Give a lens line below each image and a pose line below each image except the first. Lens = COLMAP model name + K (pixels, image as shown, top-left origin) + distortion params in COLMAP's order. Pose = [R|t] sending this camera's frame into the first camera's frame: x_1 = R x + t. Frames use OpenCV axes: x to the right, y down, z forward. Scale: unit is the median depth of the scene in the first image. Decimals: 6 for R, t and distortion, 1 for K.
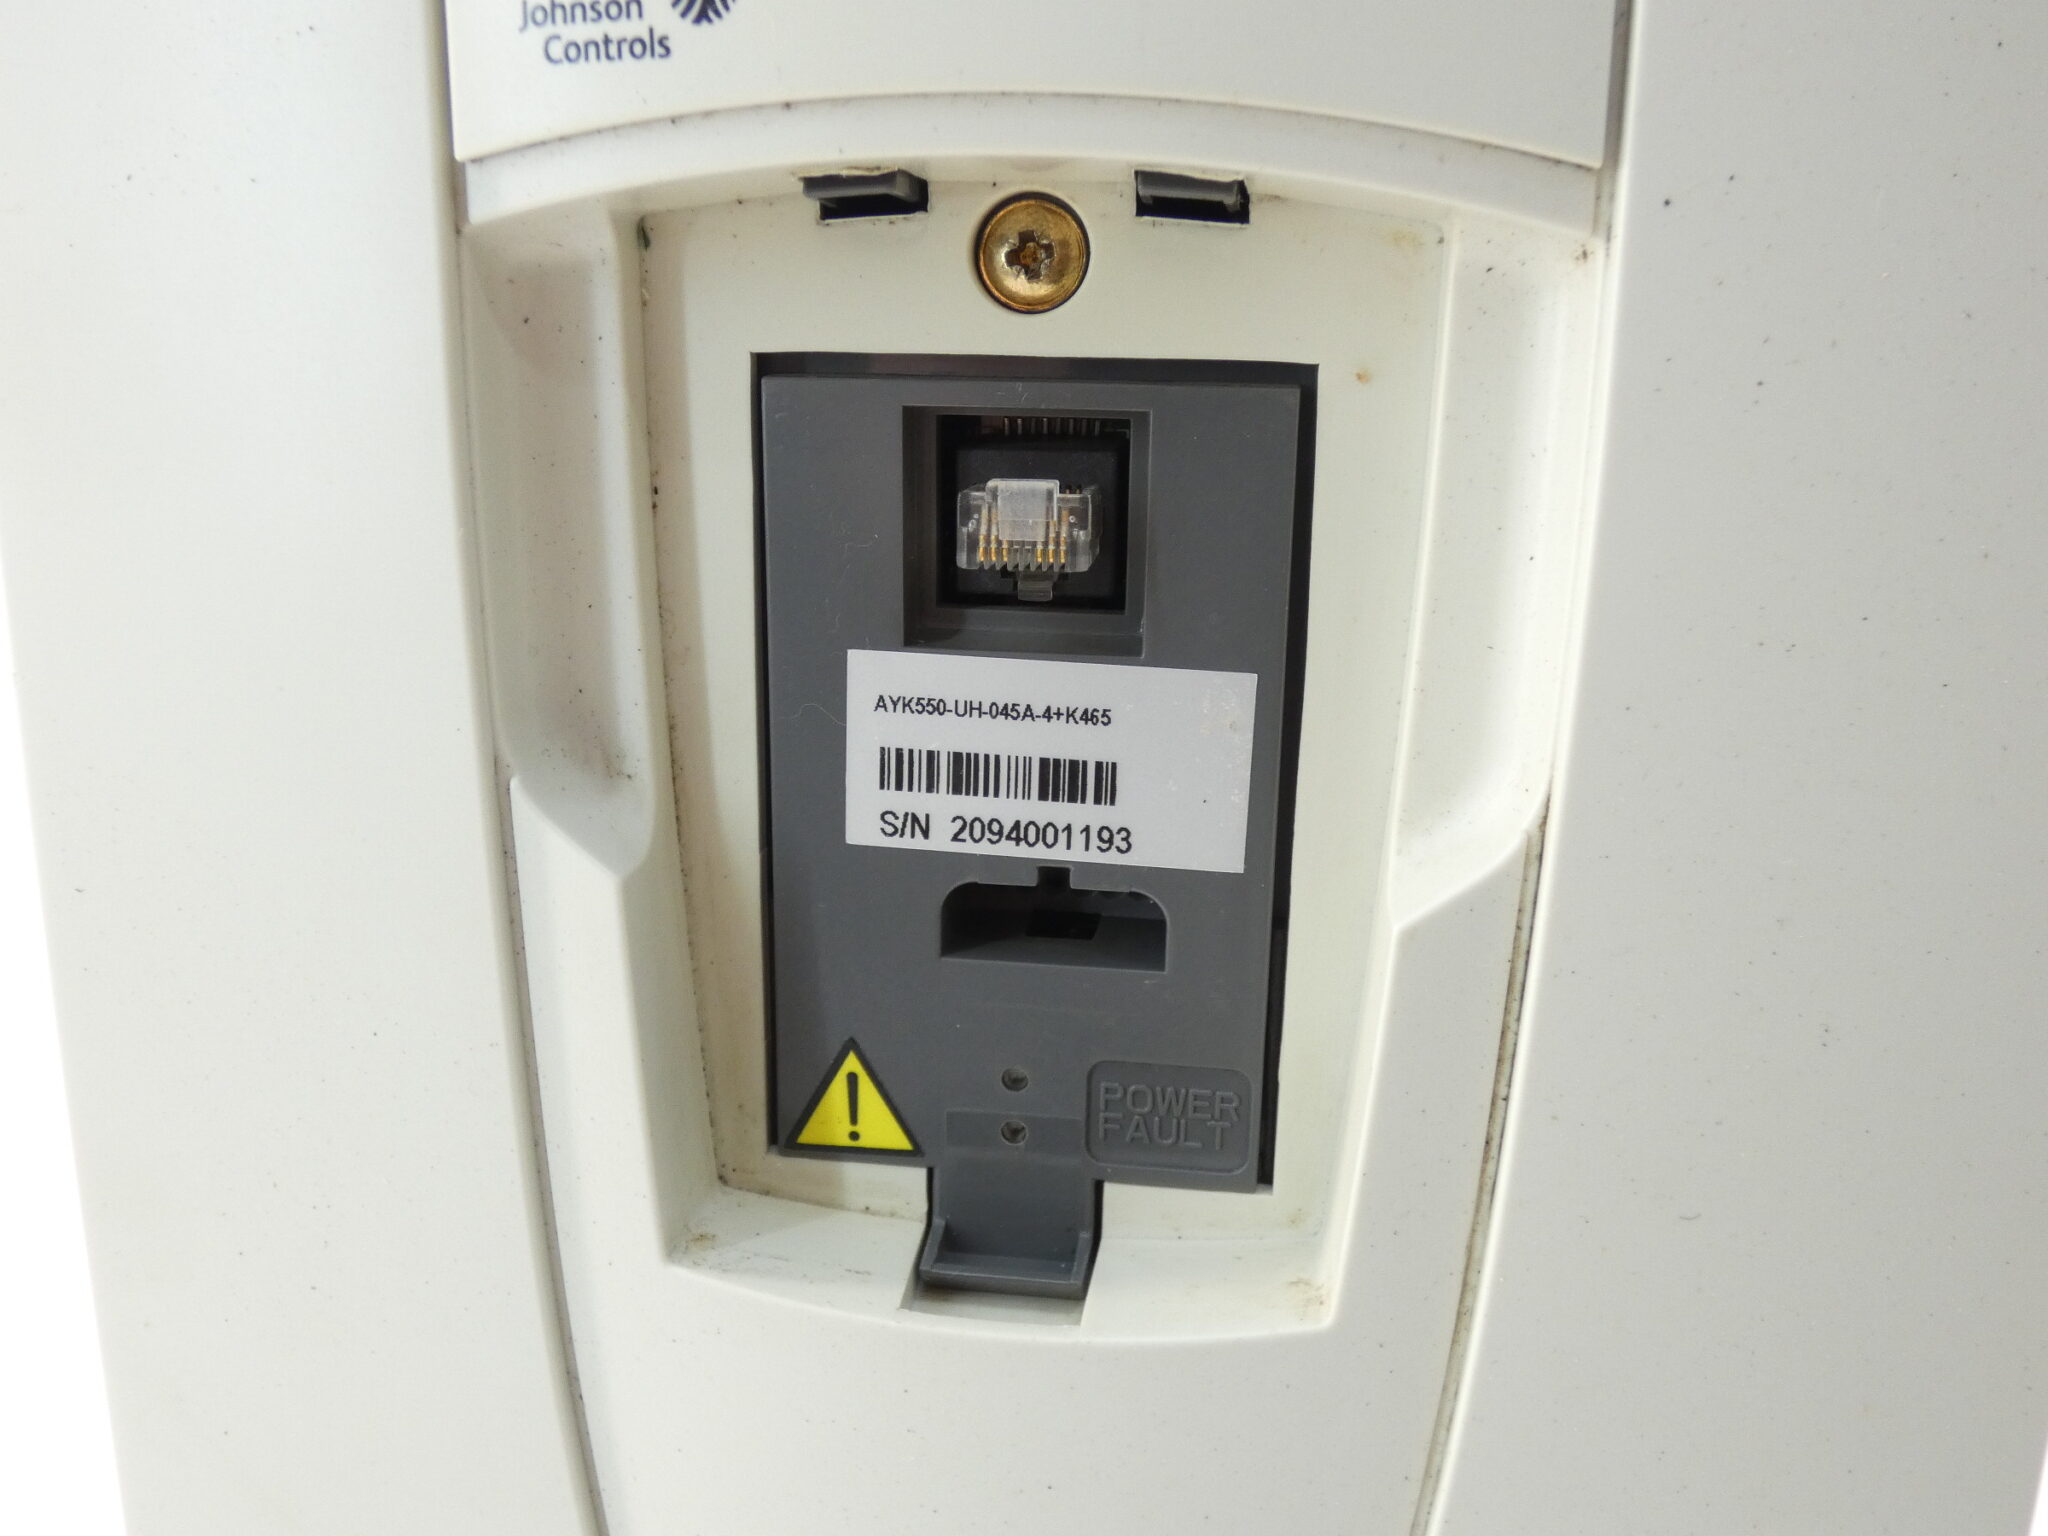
lens RADIAL K [[1755.8, 0, 1031.4], [0, 1755.8, 768.7], [0, 0, 1]] dist [-0.048700, -0.003419]
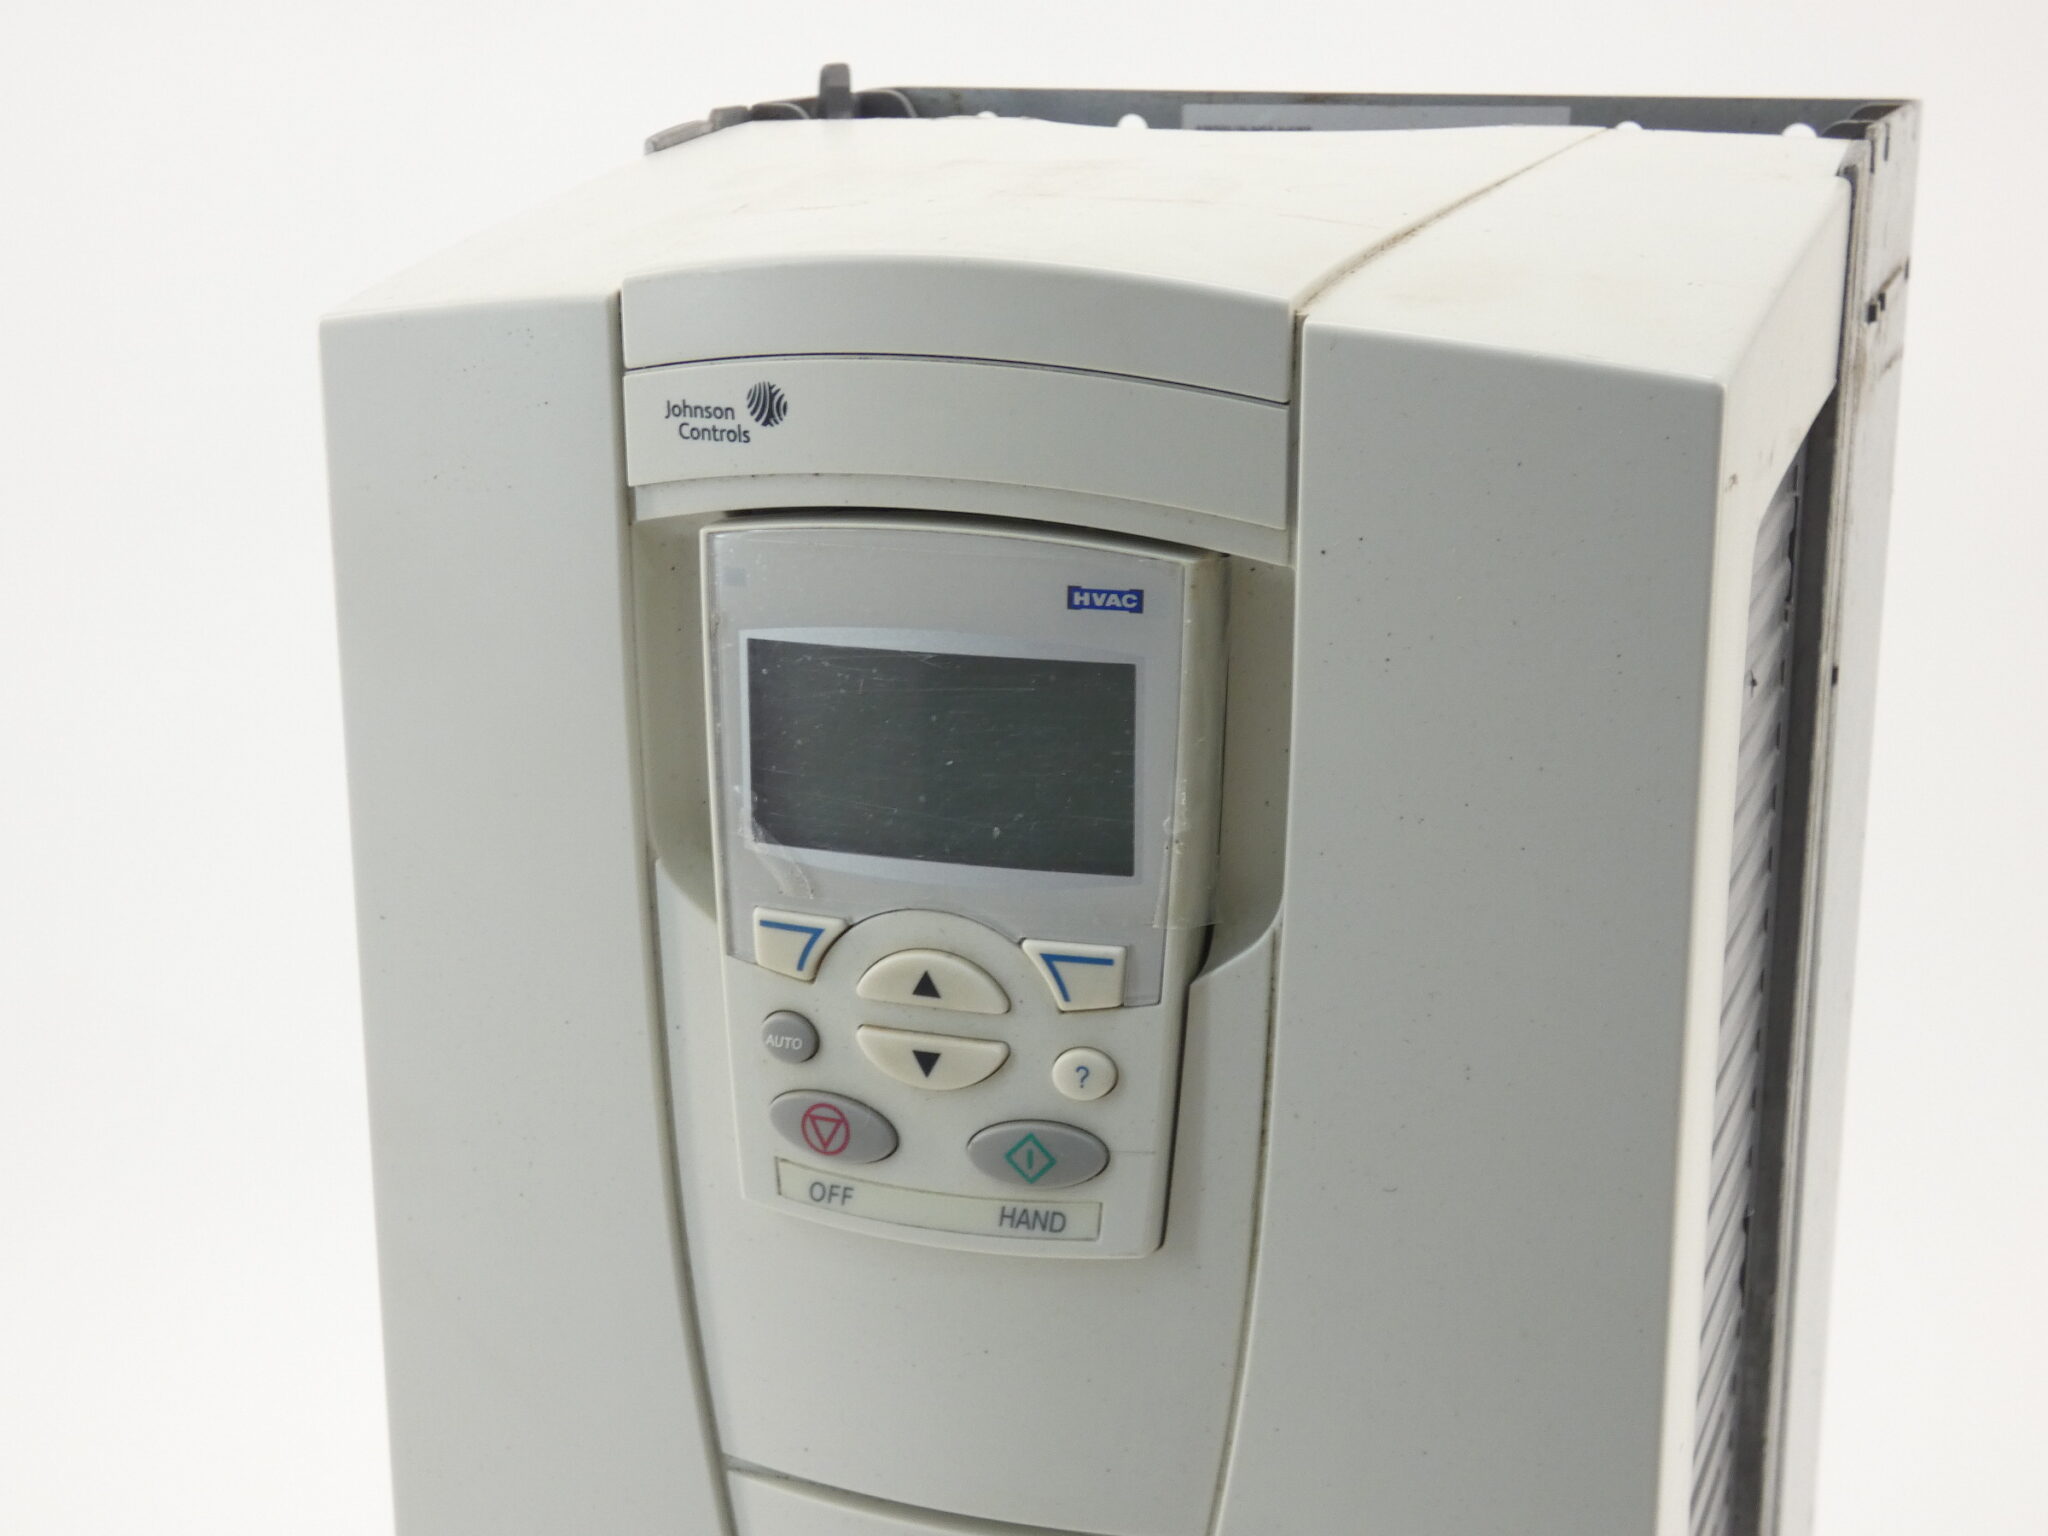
lens RADIAL K [[2863.6, 0, 1021.4], [0, 2863.6, 768.1], [0, 0, 1]] dist [-0.025620, 0.000000]
pose [[0.976855, 0.037496, -0.210591, 0.631348], [-0.034461, 0.999243, 0.018065, -0.152583], [0.211109, -0.010389, 0.977407, -1.620541]]
